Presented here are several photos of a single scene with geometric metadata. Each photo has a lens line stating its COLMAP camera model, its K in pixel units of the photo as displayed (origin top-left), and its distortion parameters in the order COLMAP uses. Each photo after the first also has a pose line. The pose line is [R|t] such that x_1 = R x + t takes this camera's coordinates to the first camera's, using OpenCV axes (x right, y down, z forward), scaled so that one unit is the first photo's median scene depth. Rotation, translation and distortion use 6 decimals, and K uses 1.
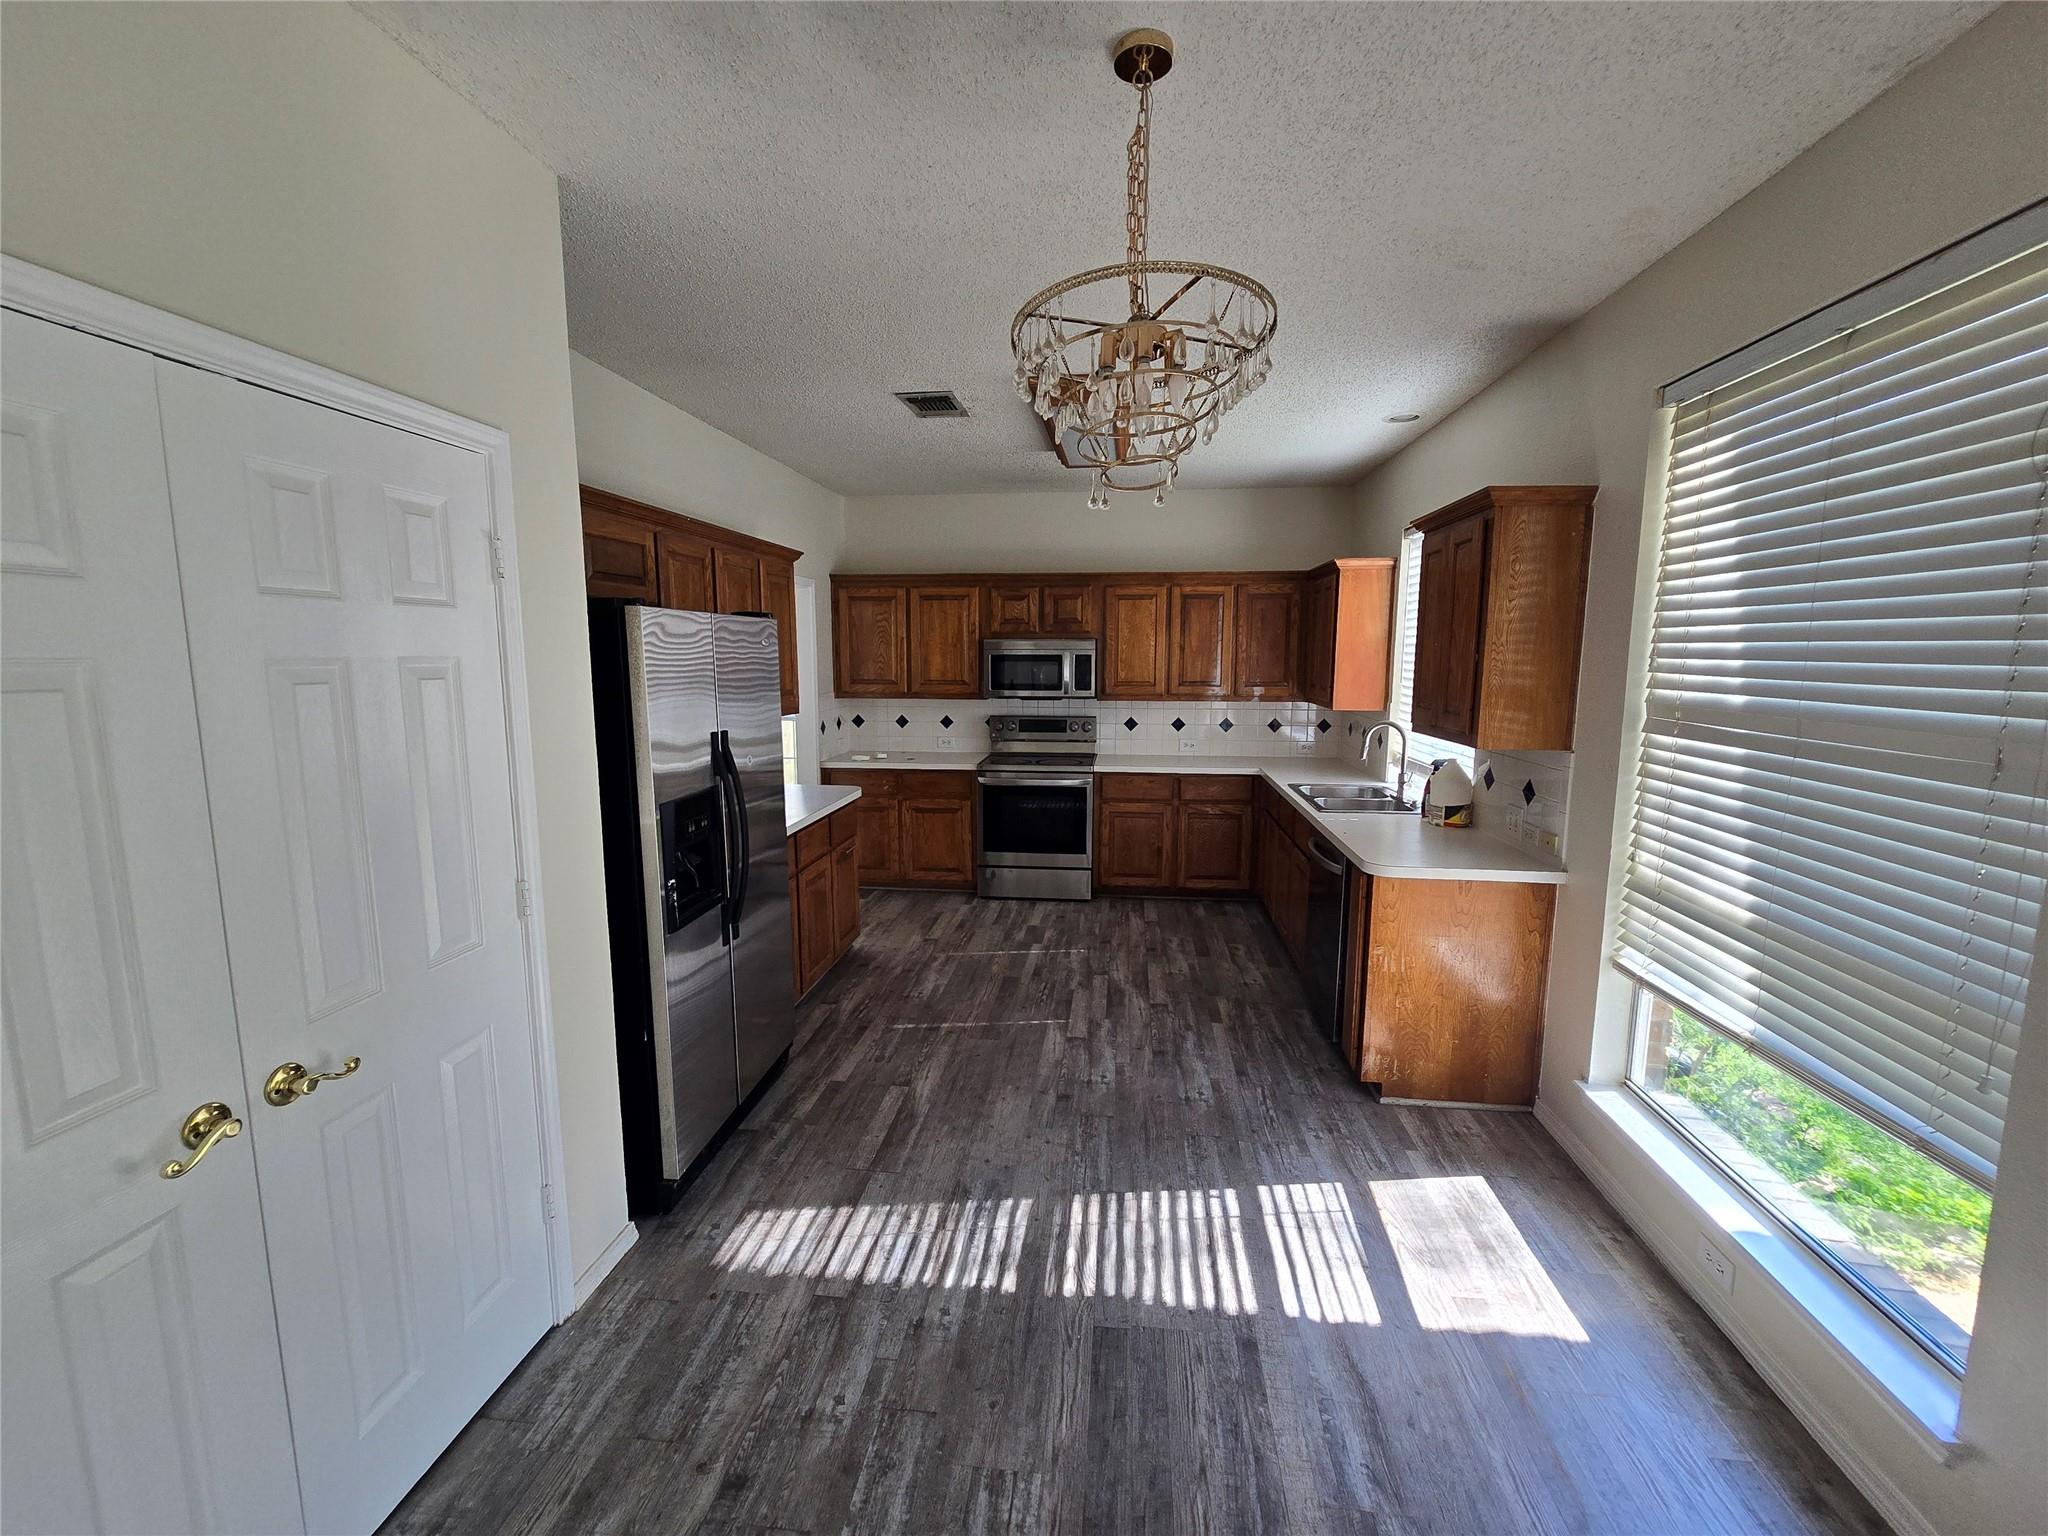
lens RADIAL K [[841.9, 0, 1027.7], [0, 841.9, 770.5], [0, 0, 1]] dist [-0.003990, 0.000379]
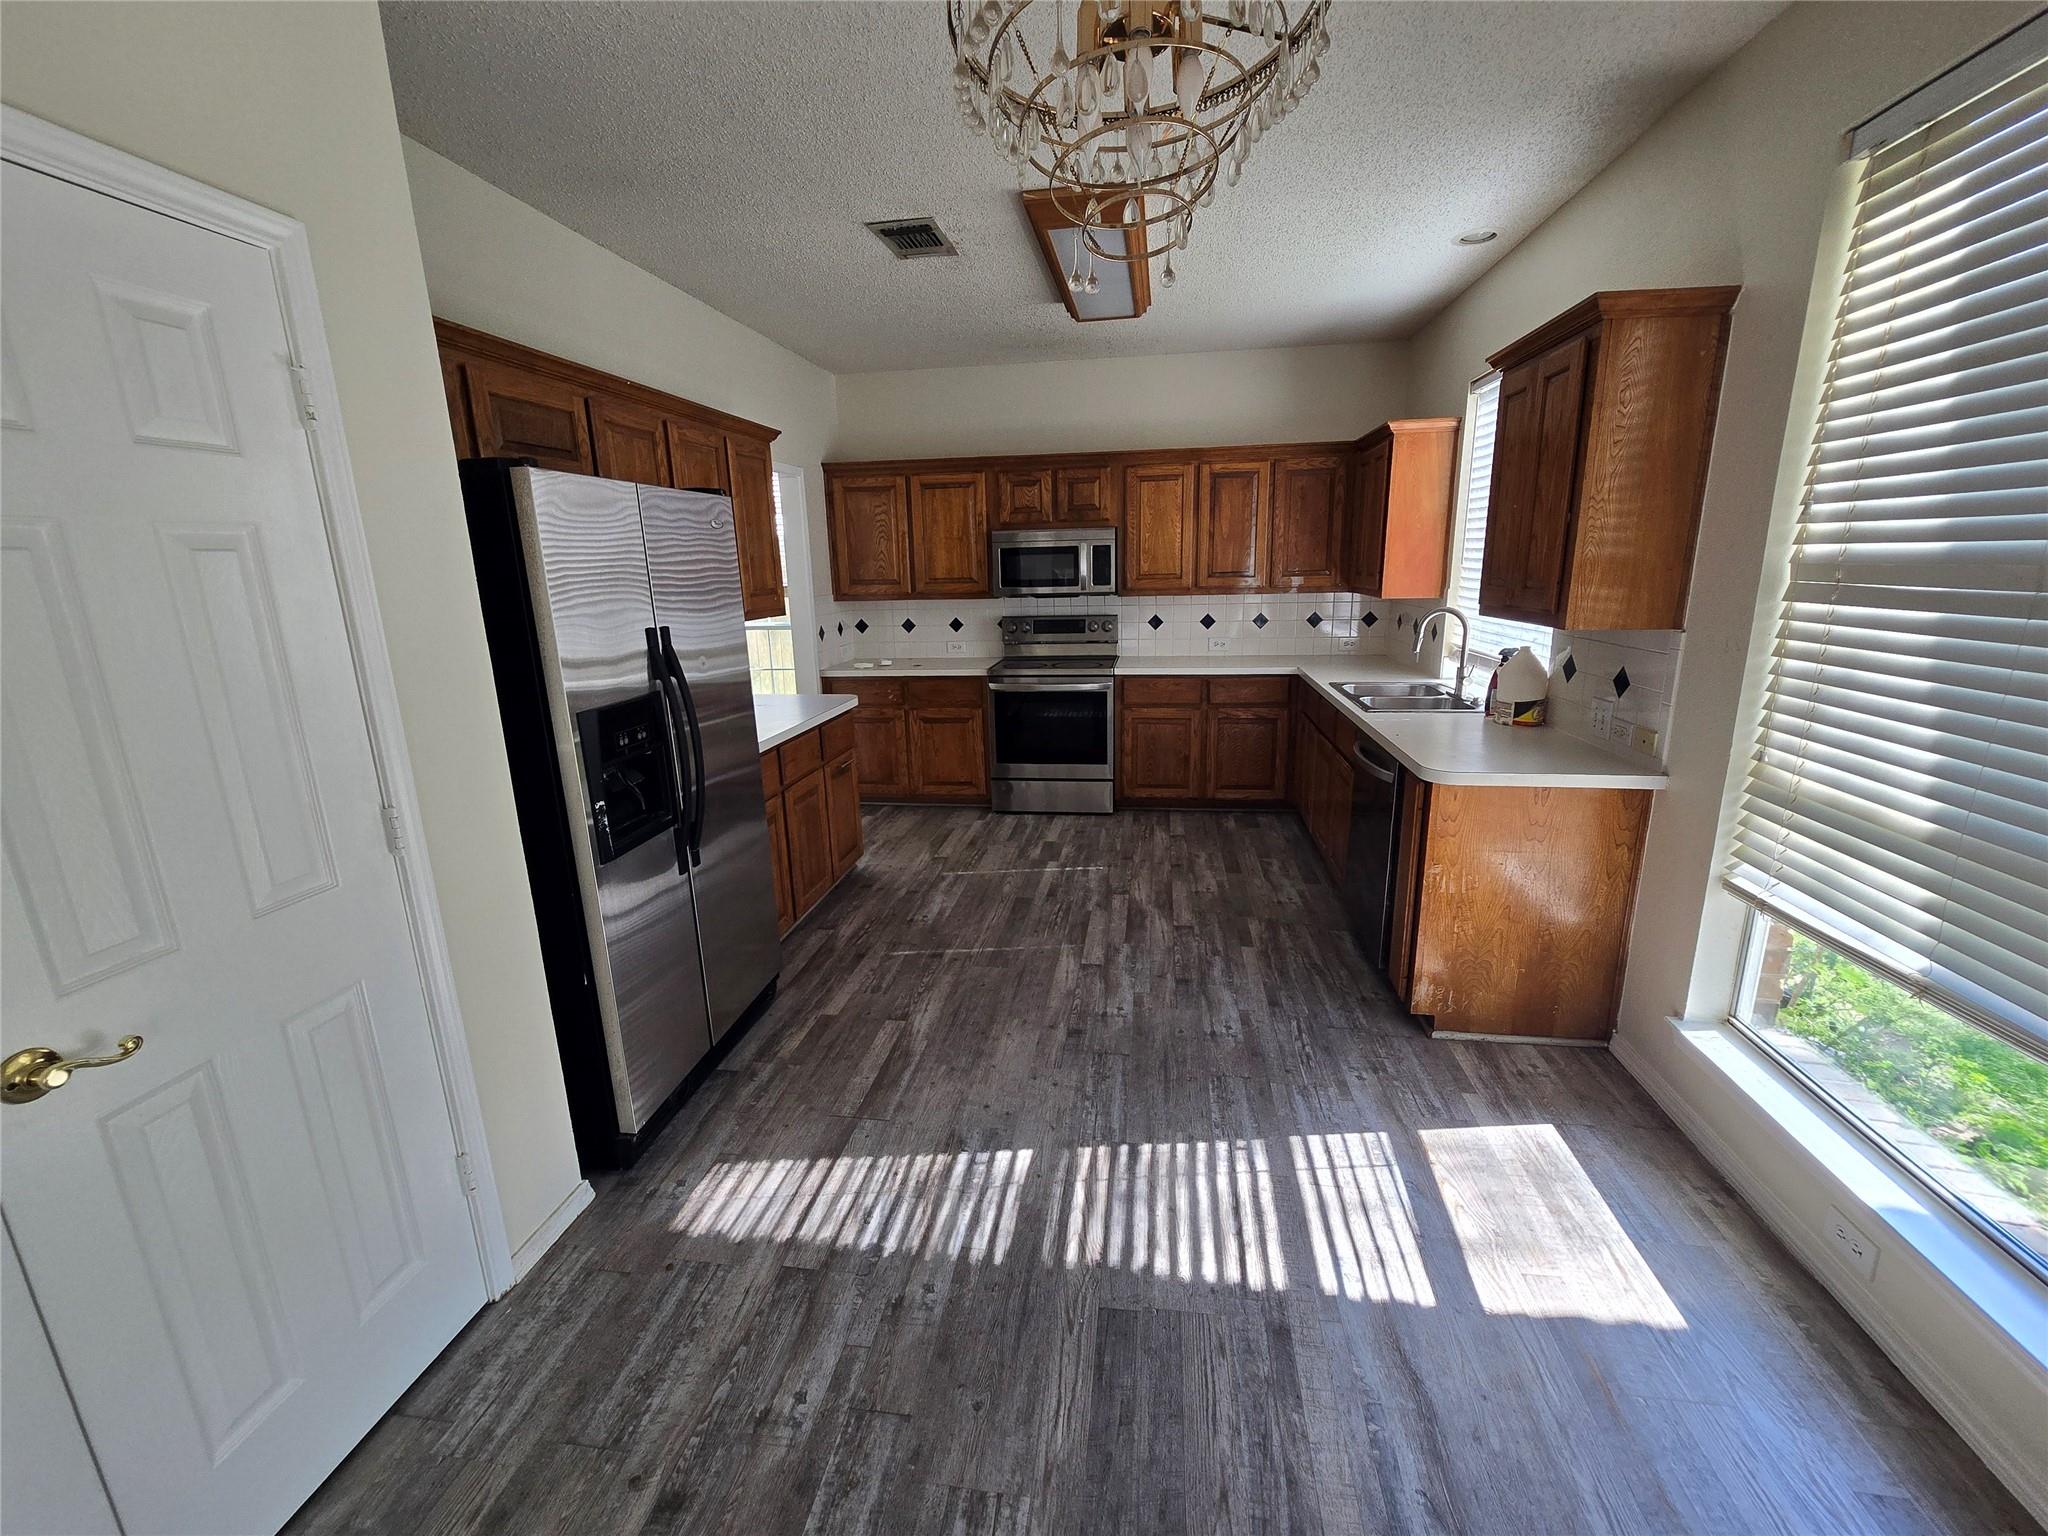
lens RADIAL K [[841.9, 0, 1027.4], [0, 841.9, 769.4], [0, 0, 1]] dist [-0.003990, 0.000379]
pose [[0.999096, -0.016554, -0.039147, 0.037434], [0.020480, 0.994562, 0.102111, 0.017166], [0.037244, -0.102821, 0.994002, 0.152940]]
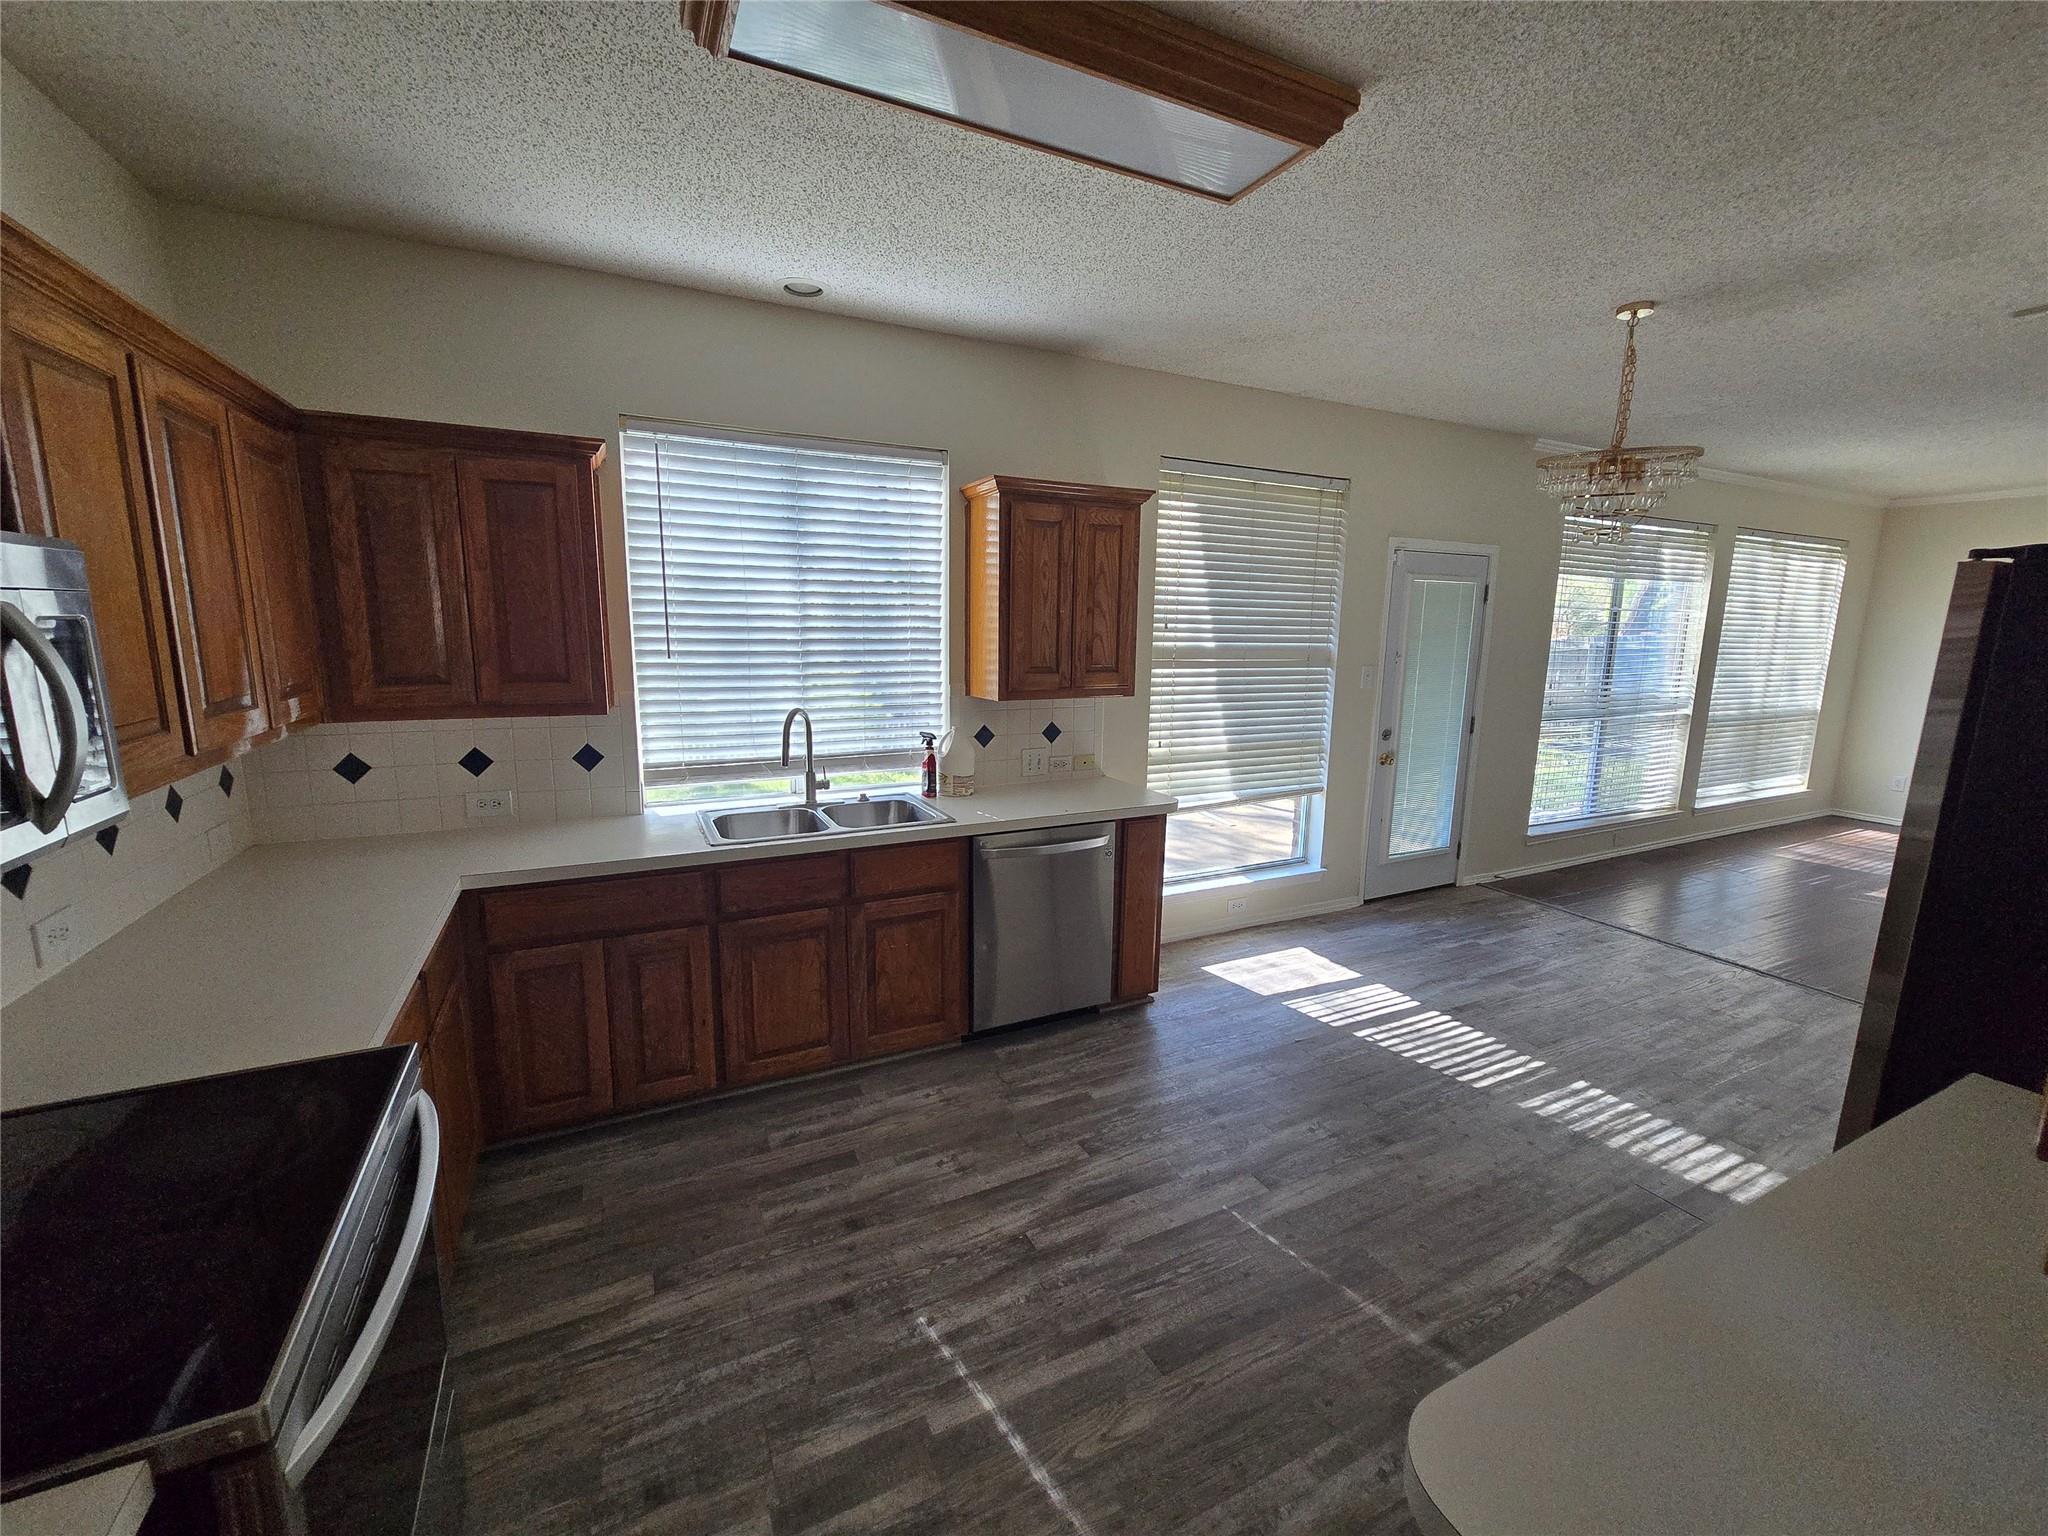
lens RADIAL K [[841.9, 0, 1034.0], [0, 841.9, 766.6], [0, 0, 1]] dist [-0.003990, 0.000379]
pose [[-0.556134, -0.153790, 0.816739, -0.478372], [0.098387, 0.963637, 0.248444, -0.275327], [-0.825248, 0.218525, -0.520781, 1.963669]]
